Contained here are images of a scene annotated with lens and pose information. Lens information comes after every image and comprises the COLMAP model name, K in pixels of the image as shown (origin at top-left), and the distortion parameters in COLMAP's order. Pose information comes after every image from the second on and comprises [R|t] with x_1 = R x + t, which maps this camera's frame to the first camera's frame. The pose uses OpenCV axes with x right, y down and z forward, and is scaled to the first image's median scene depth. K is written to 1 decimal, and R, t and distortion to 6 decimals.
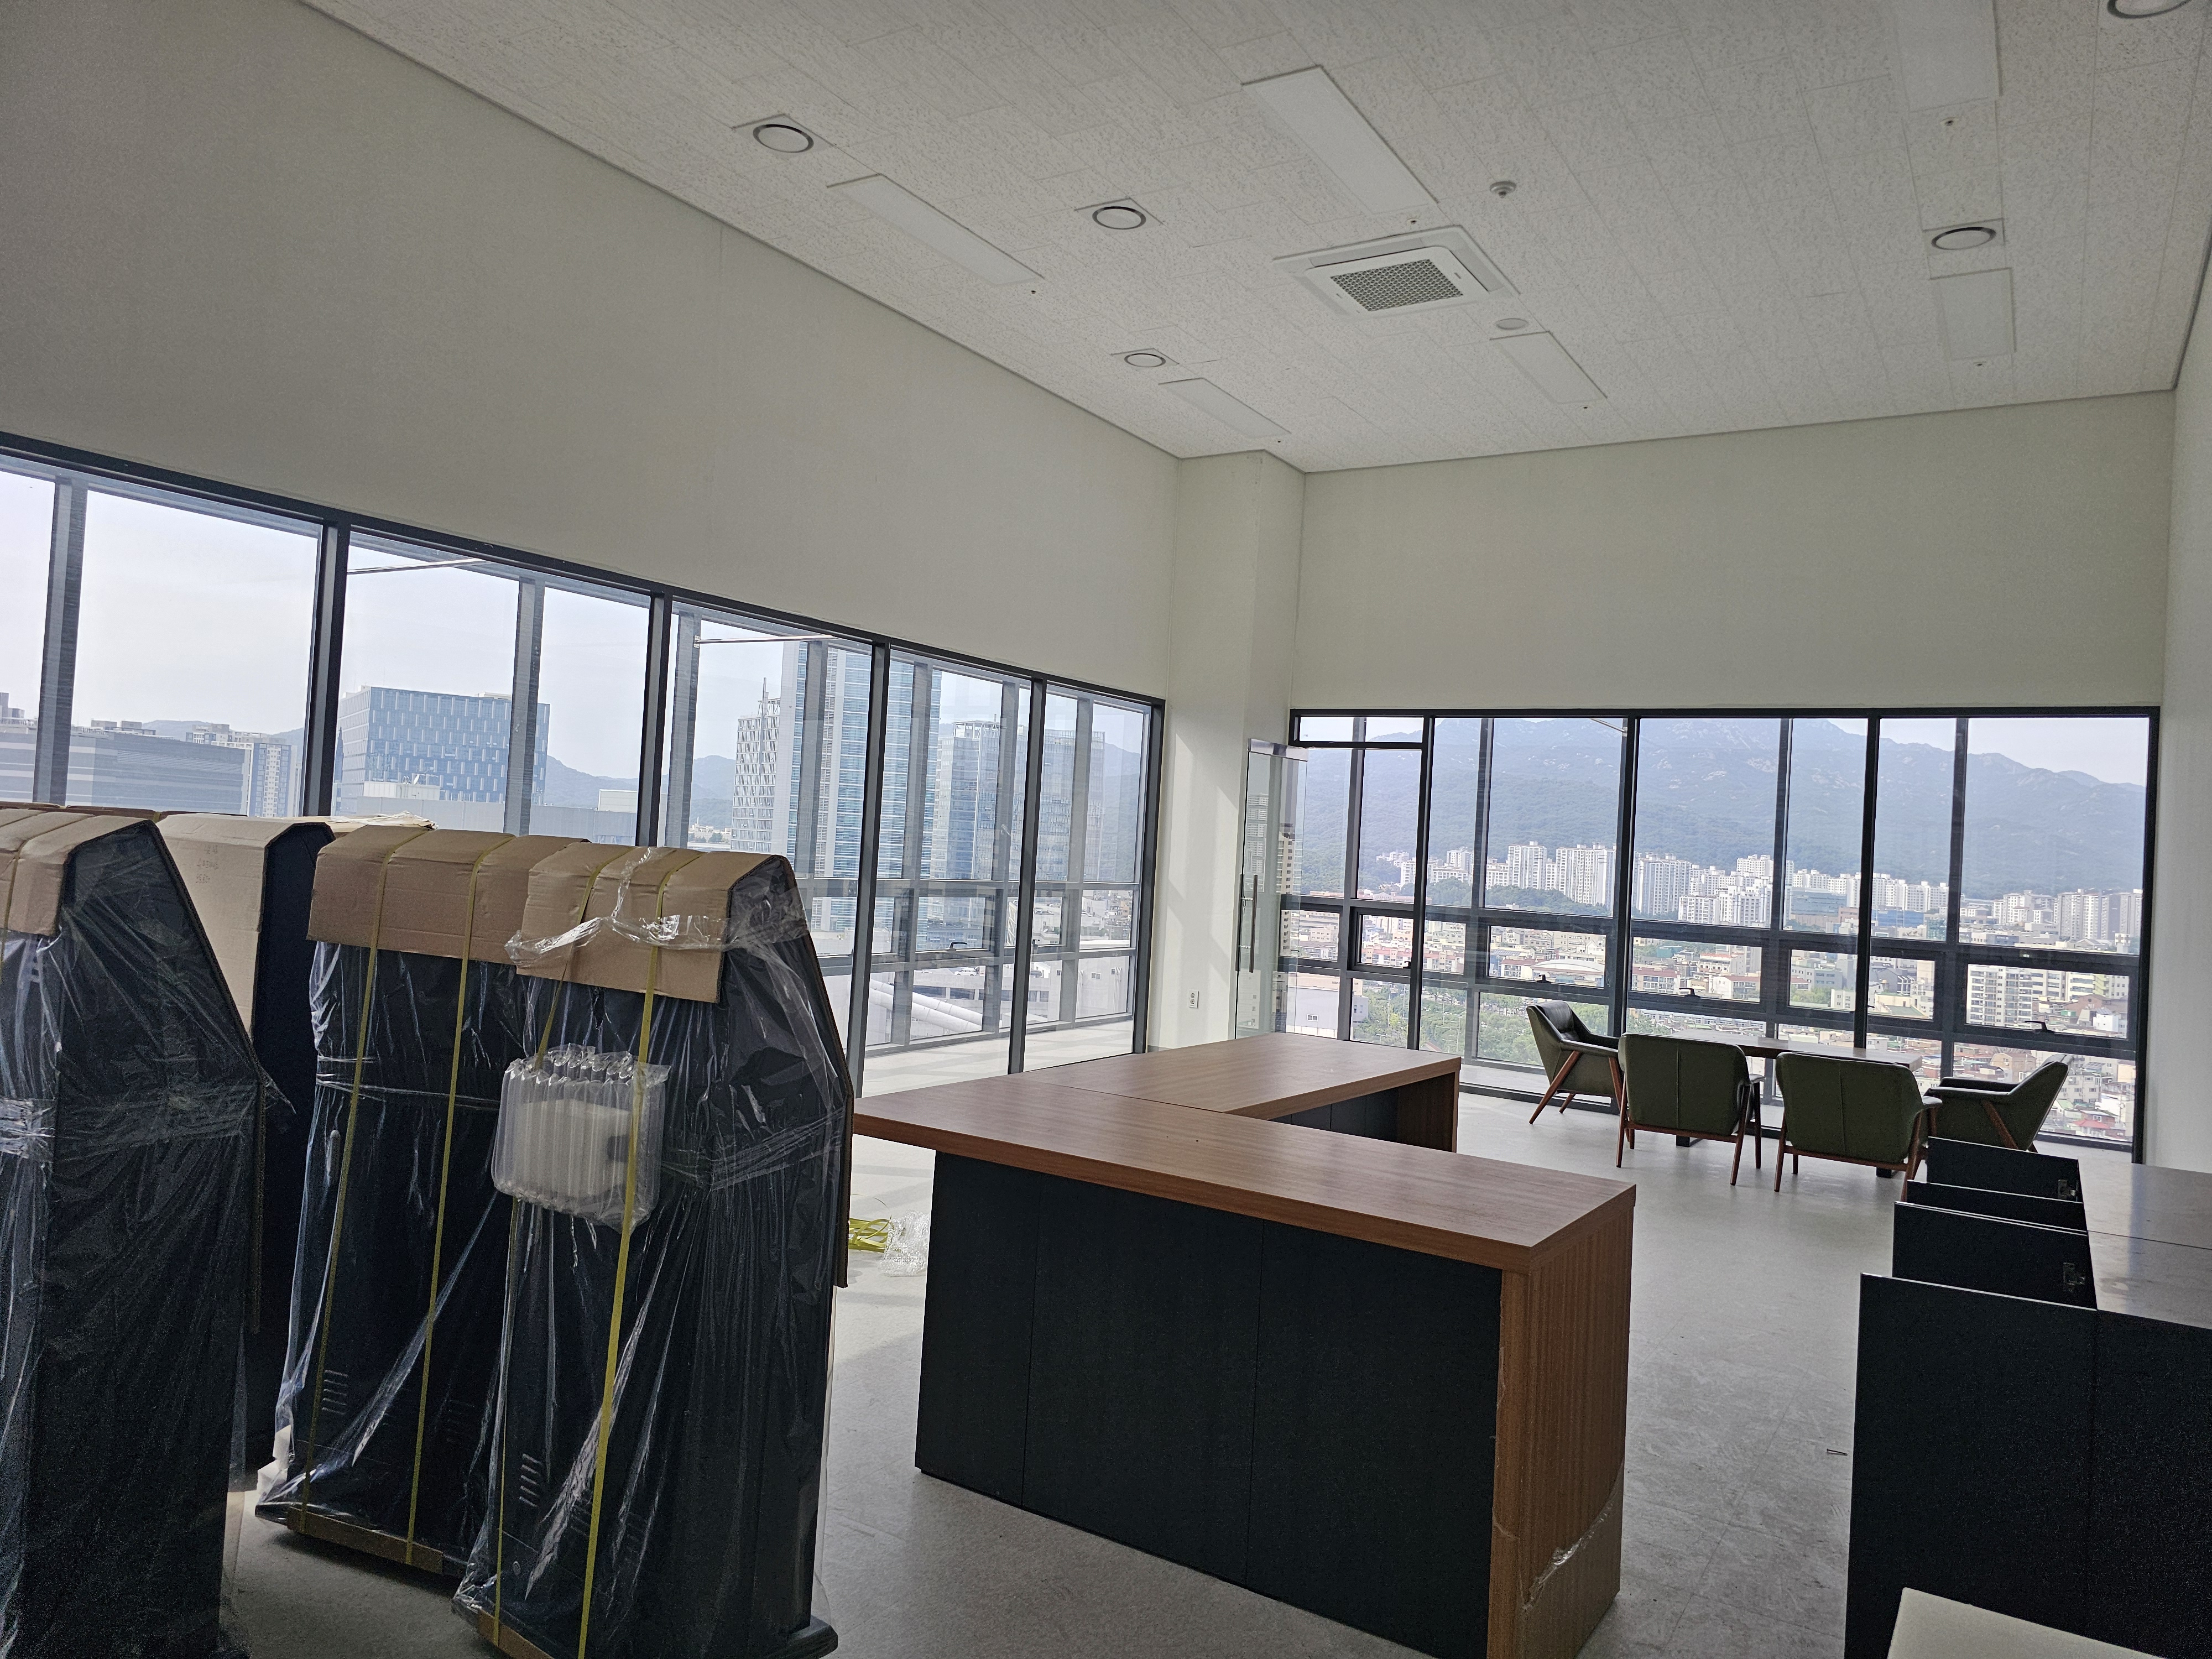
lens RADIAL K [[1476.0, 0, 1110.3], [0, 1476.0, 819.6], [0, 0, 1]] dist [0.067969, -0.058905]
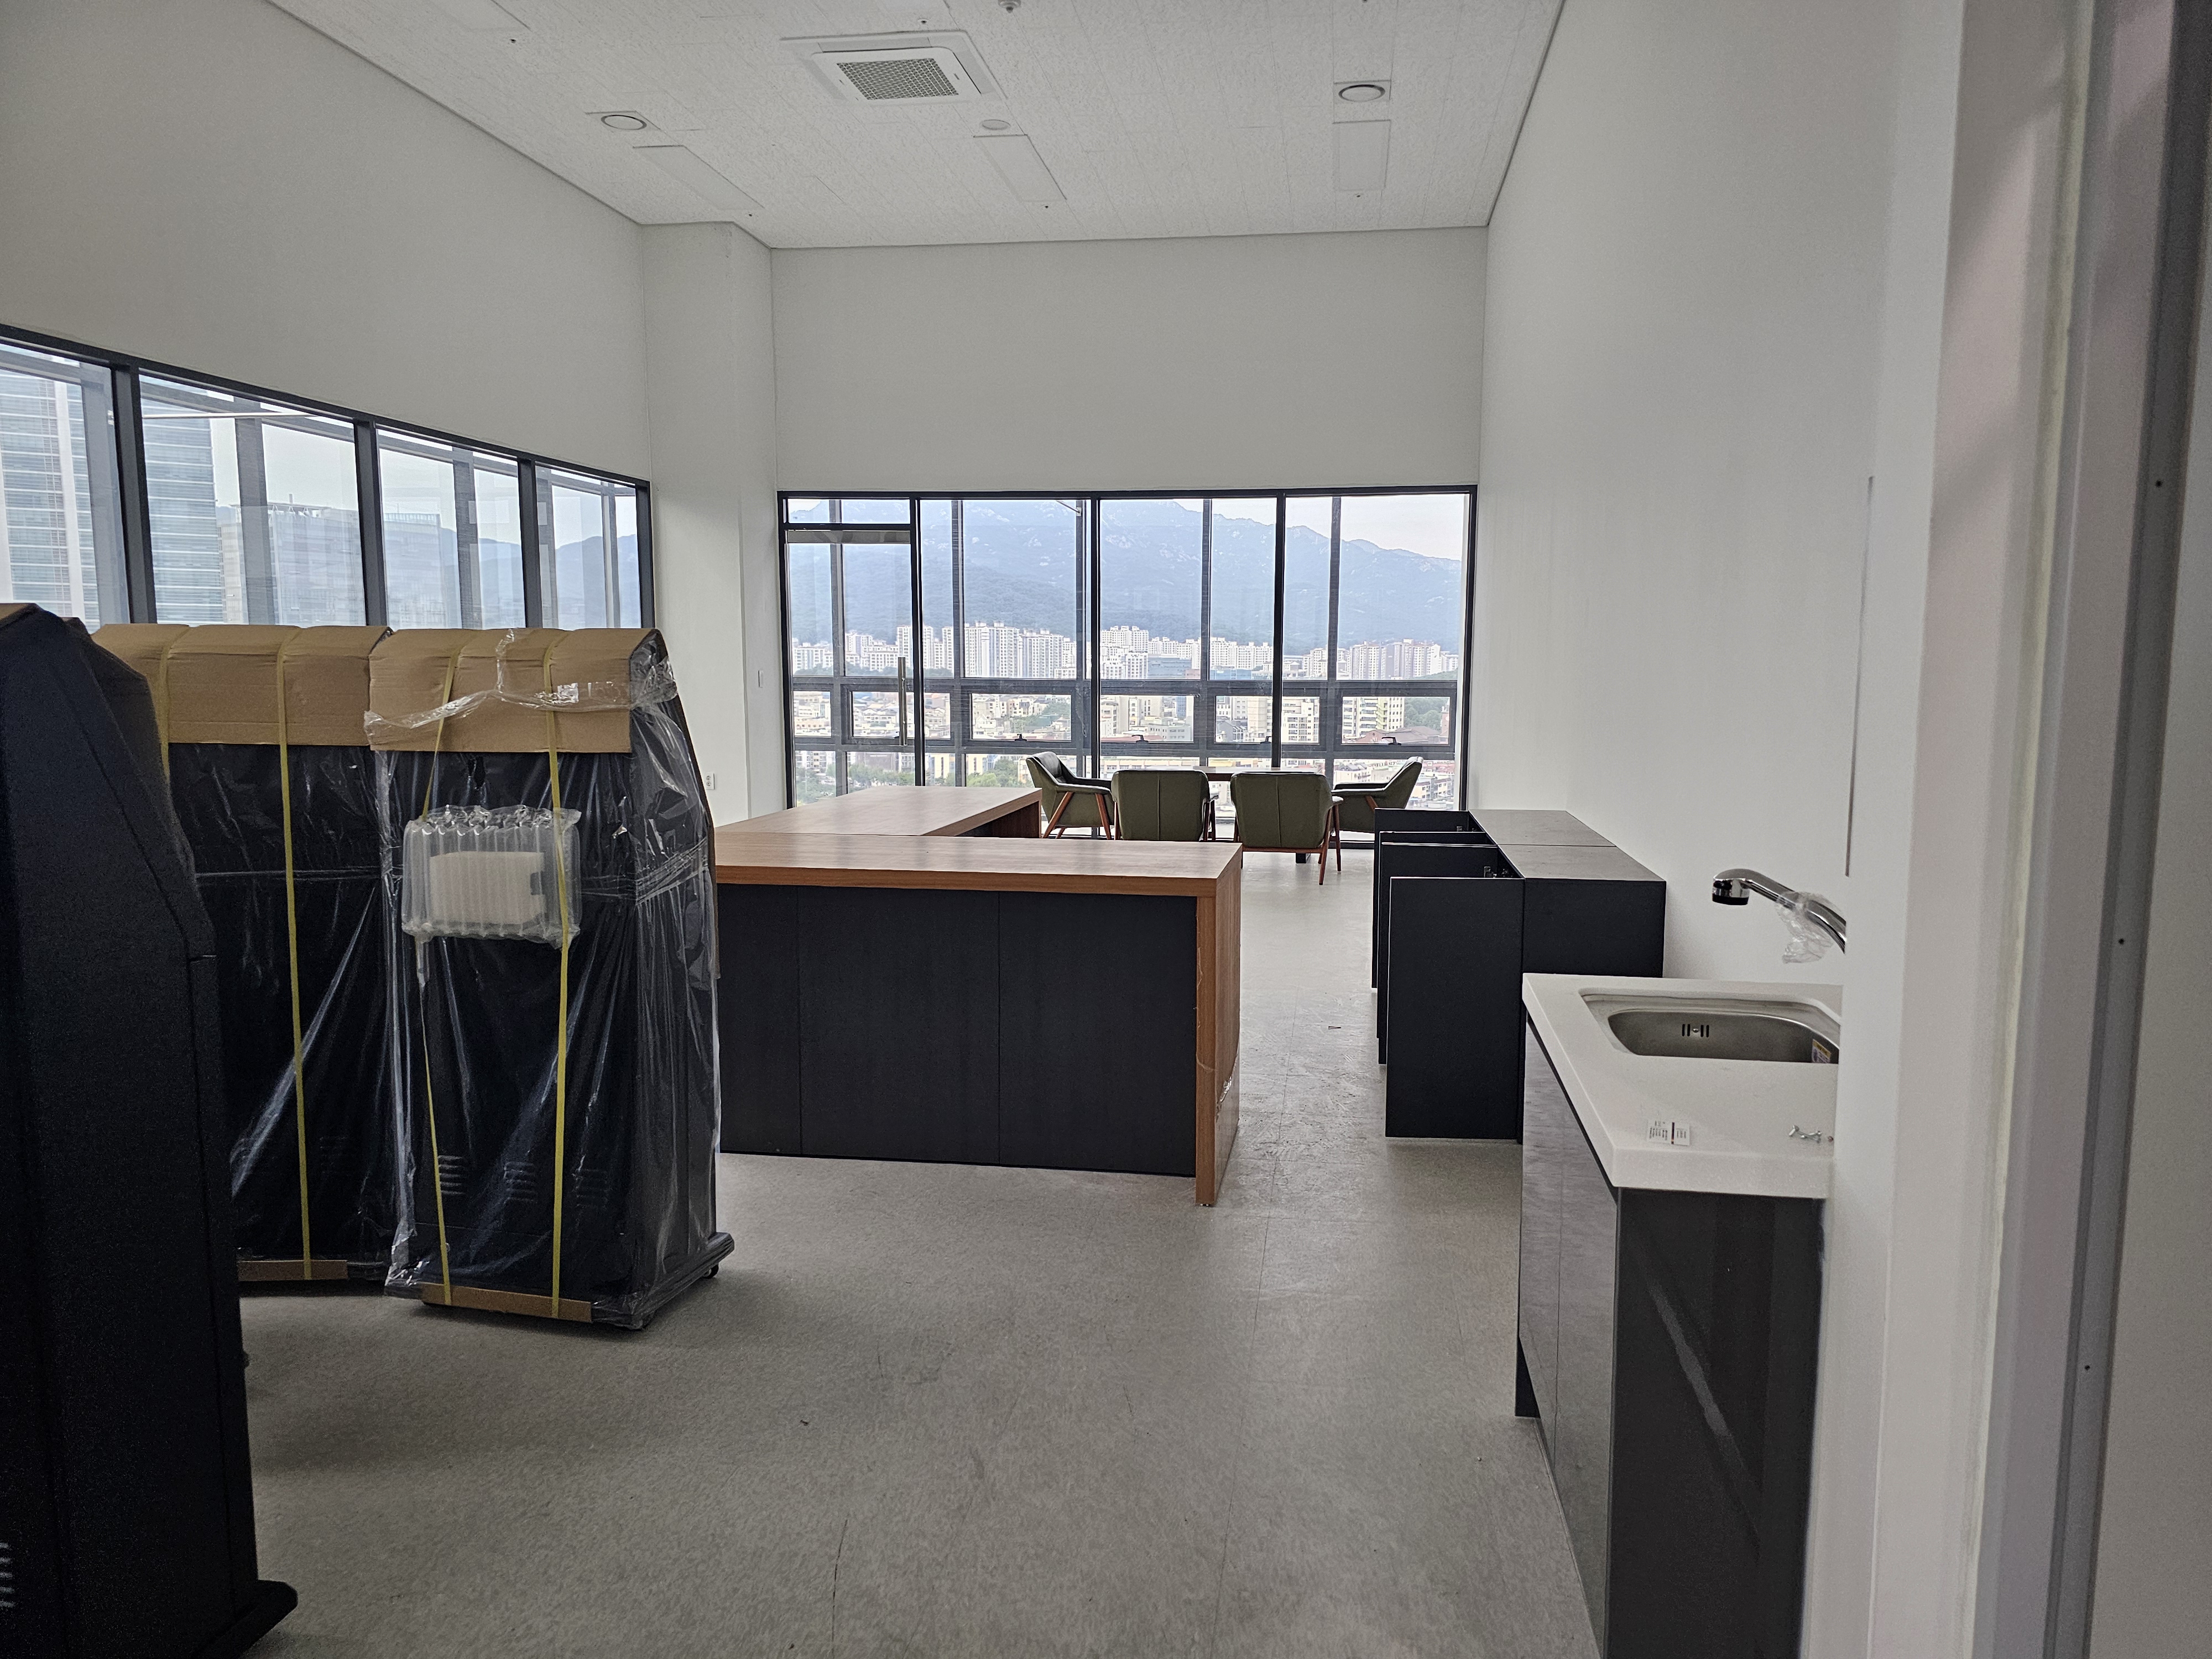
lens RADIAL K [[1476.0, 0, 1132.5], [0, 1476.0, 839.0], [0, 0, 1]] dist [0.067969, -0.058905]
pose [[0.912369, -0.103688, 0.396020, -0.103026], [0.040473, 0.985499, 0.164783, 0.002667], [-0.407363, -0.134314, 0.903335, -0.074383]]
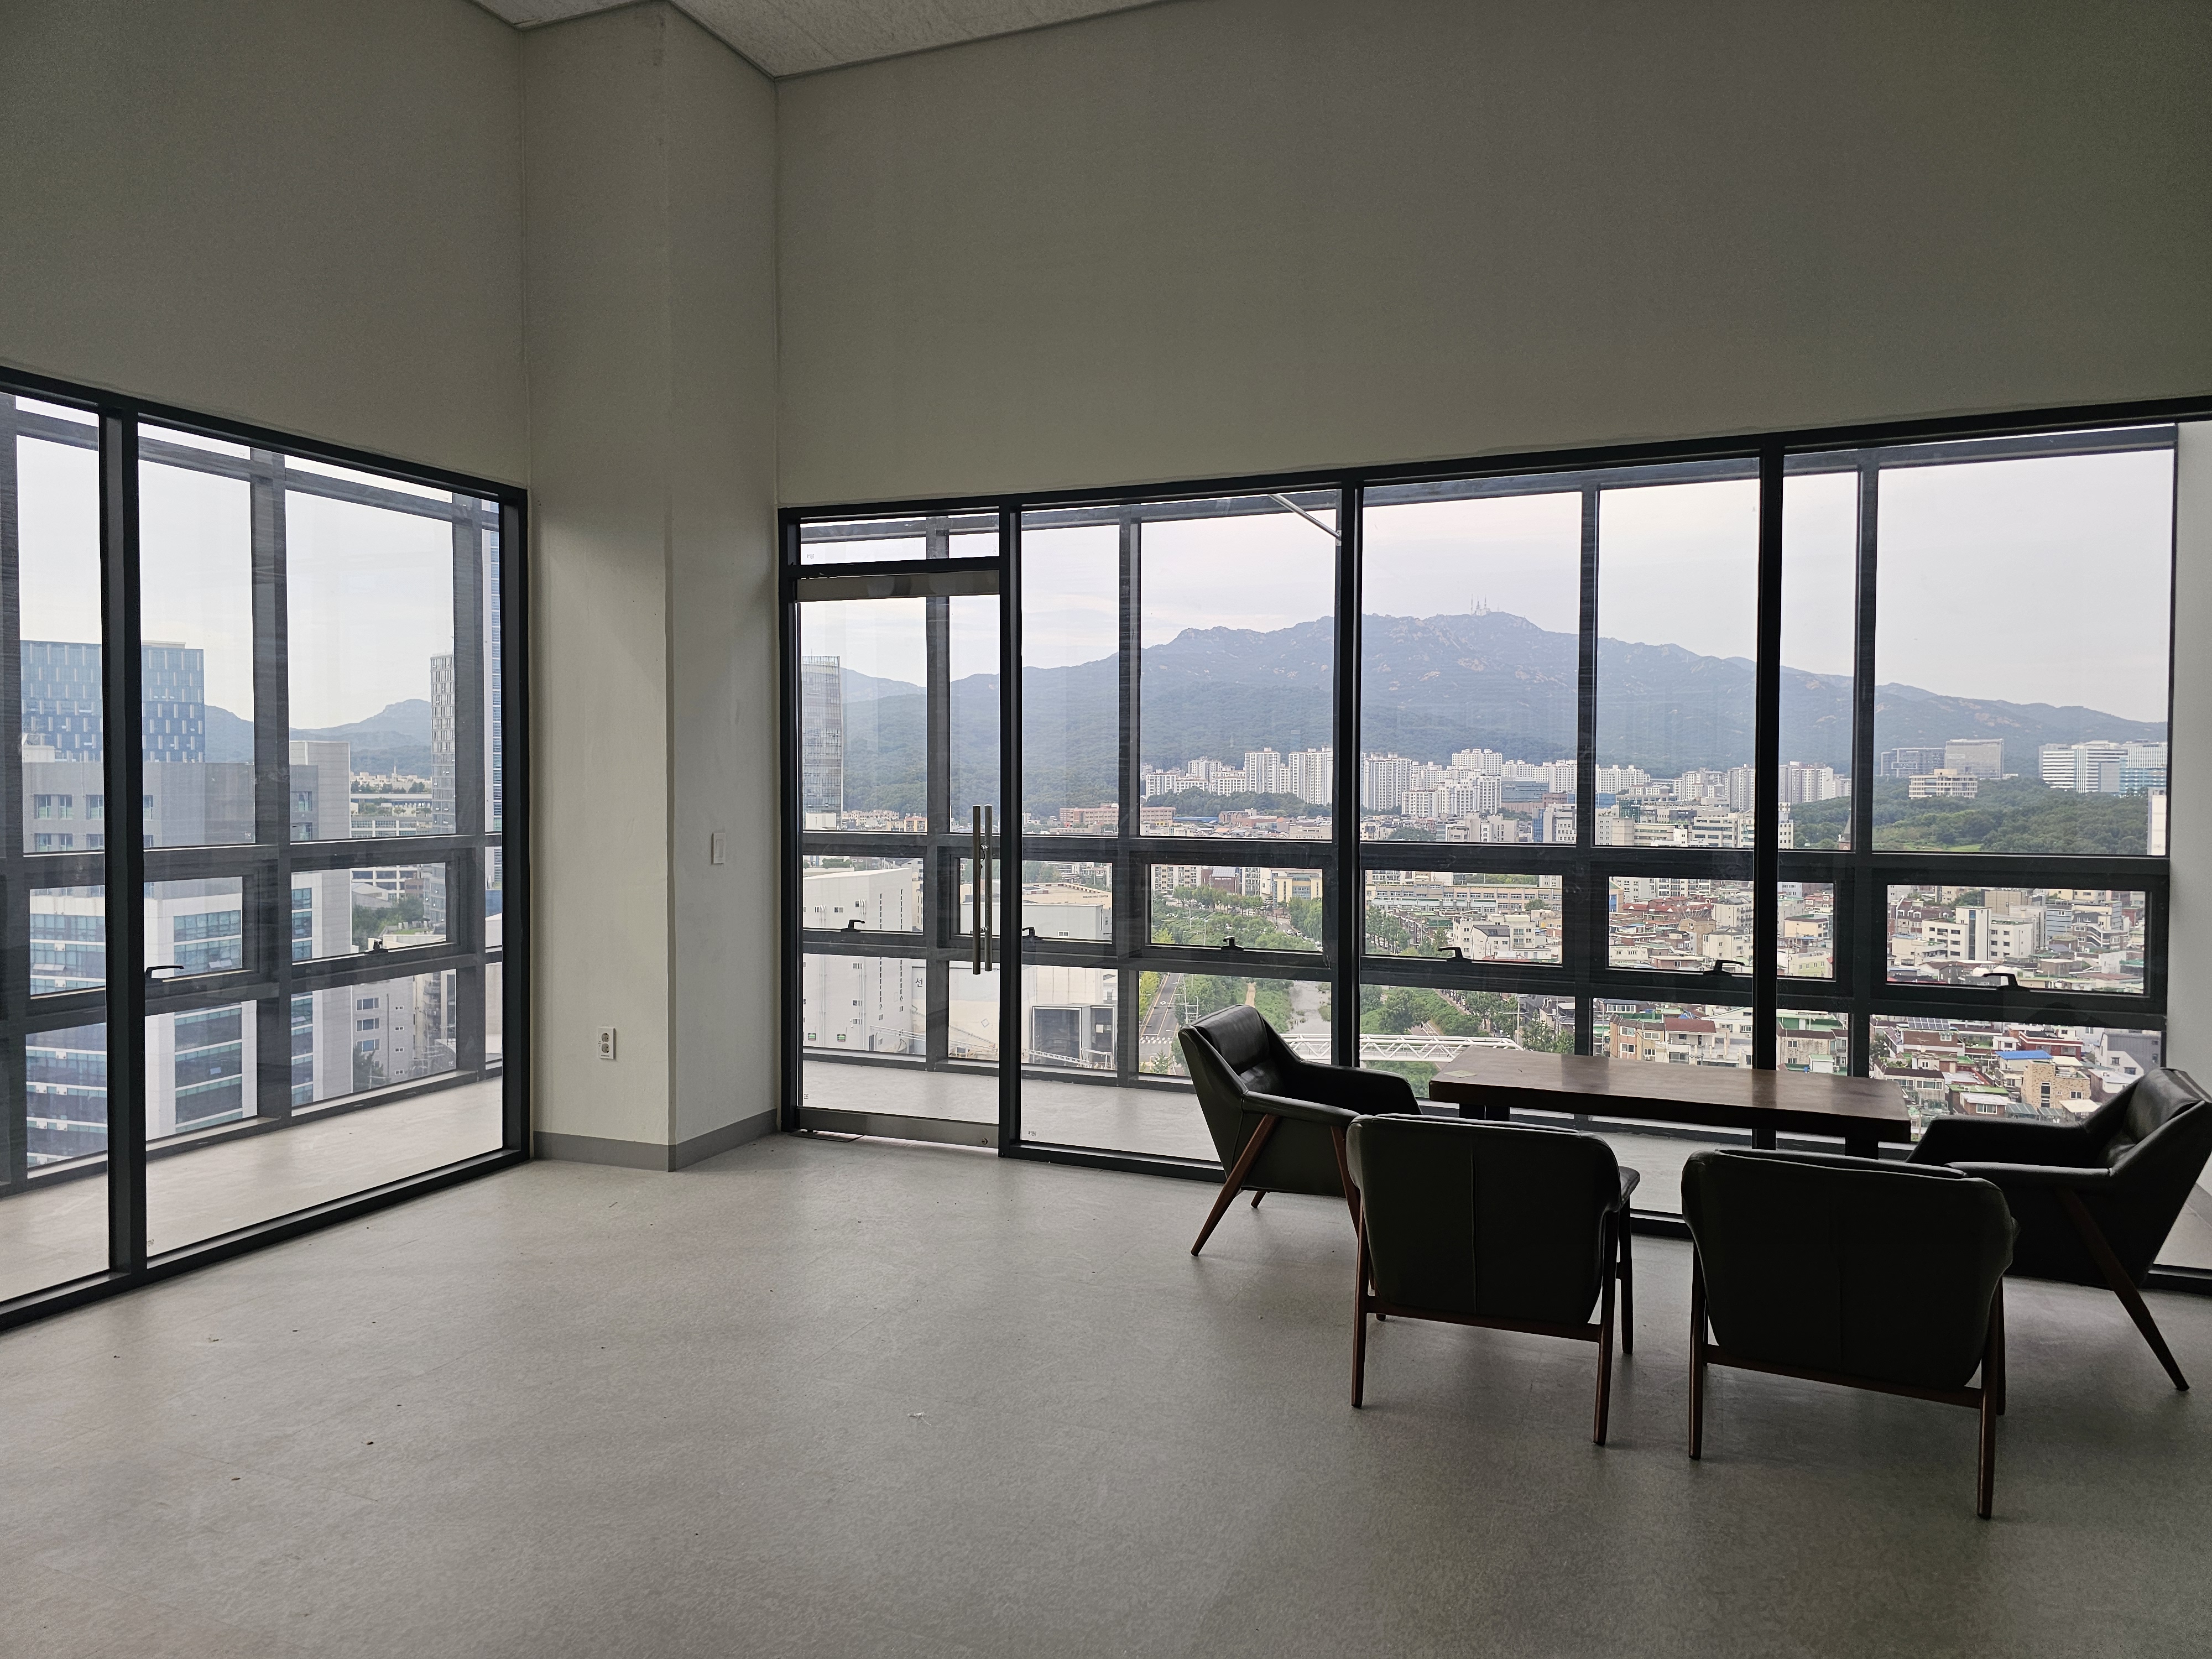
lens RADIAL K [[1476.0, 0, 1116.0], [0, 1476.0, 813.6], [0, 0, 1]] dist [0.067969, -0.058905]
pose [[0.983327, -0.059044, 0.171992, 0.174205], [0.050493, 0.997281, 0.053676, 0.020732], [-0.174694, -0.044096, 0.983635, 0.495386]]
